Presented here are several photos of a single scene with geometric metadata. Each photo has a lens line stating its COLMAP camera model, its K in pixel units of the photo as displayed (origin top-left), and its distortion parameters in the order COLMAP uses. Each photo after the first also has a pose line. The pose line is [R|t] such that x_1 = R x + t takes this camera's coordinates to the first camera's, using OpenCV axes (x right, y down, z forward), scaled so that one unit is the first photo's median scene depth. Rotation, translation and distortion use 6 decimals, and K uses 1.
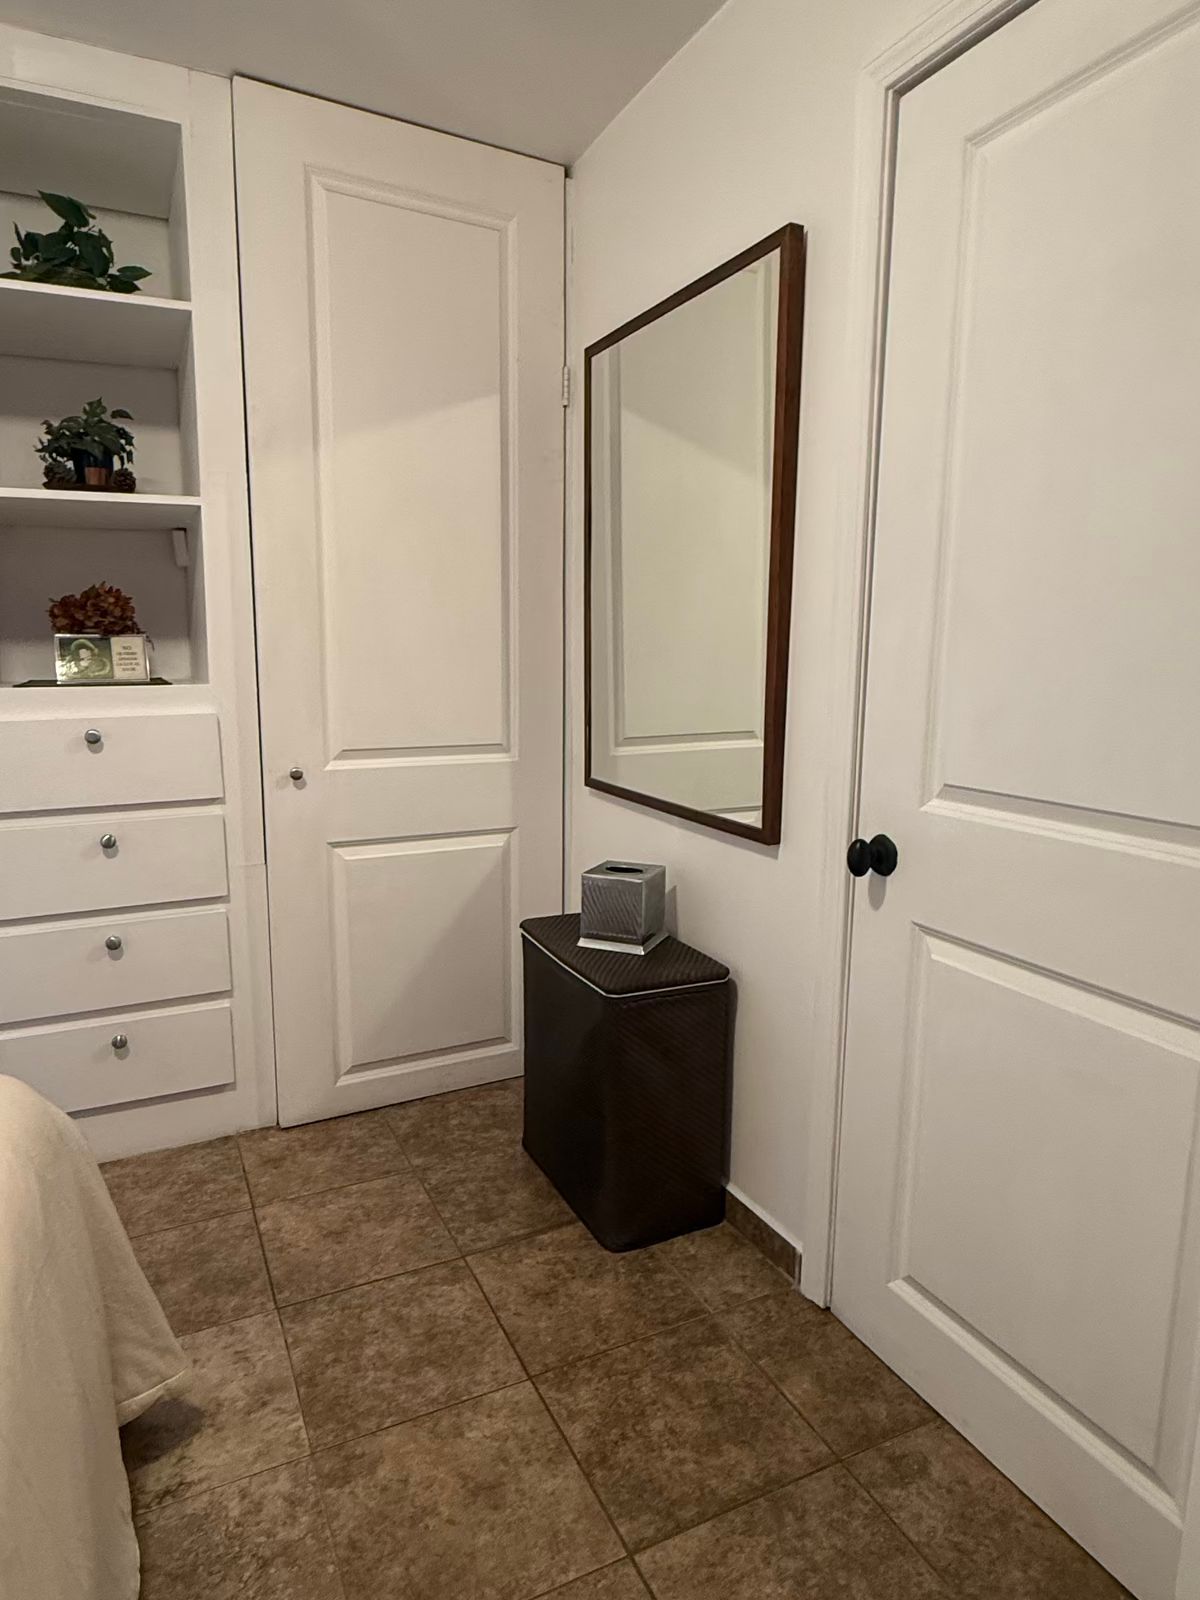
lens RADIAL K [[971.2, 0, 594.8], [0, 971.2, 804.7], [0, 0, 1]] dist [-0.005556, 0.004021]
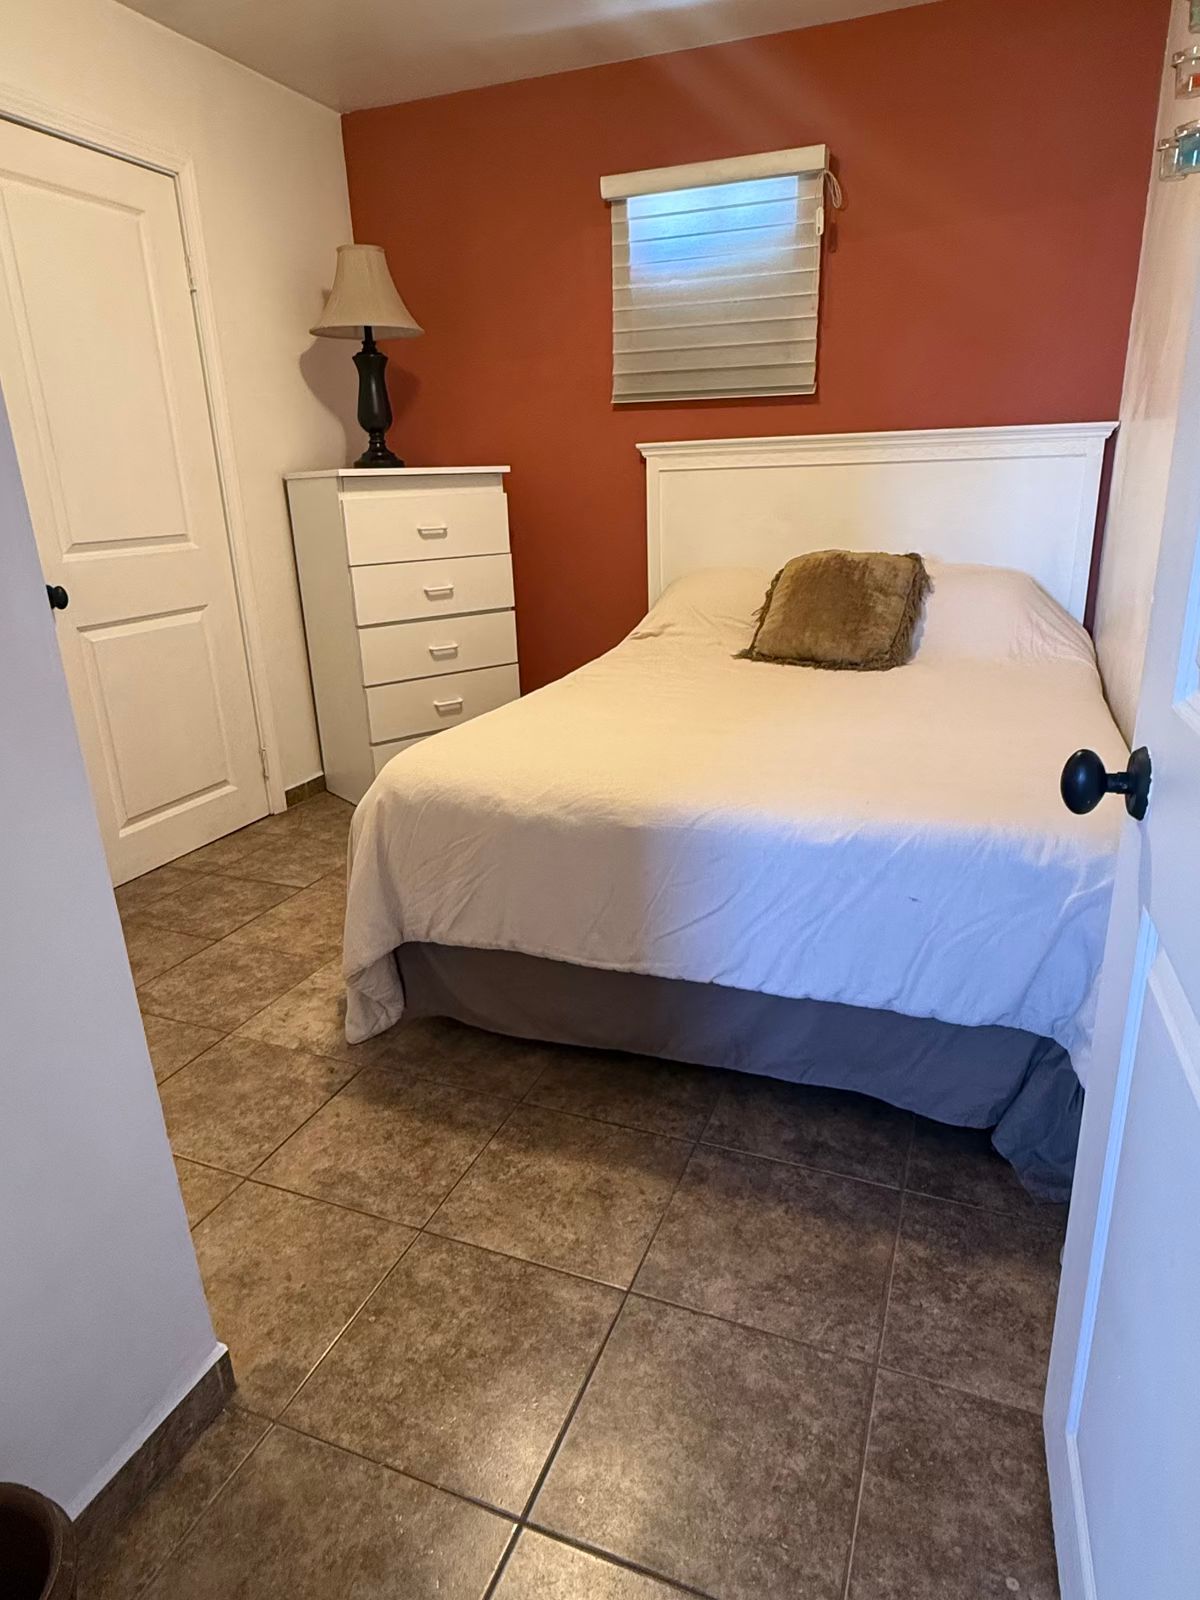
lens RADIAL K [[971.2, 0, 602.8], [0, 971.2, 796.4], [0, 0, 1]] dist [-0.005556, 0.004021]
pose [[-0.671967, -0.222051, 0.706508, -1.660074], [0.147746, 0.894619, 0.421696, -0.210179], [-0.725693, 0.387749, -0.568348, 1.443154]]
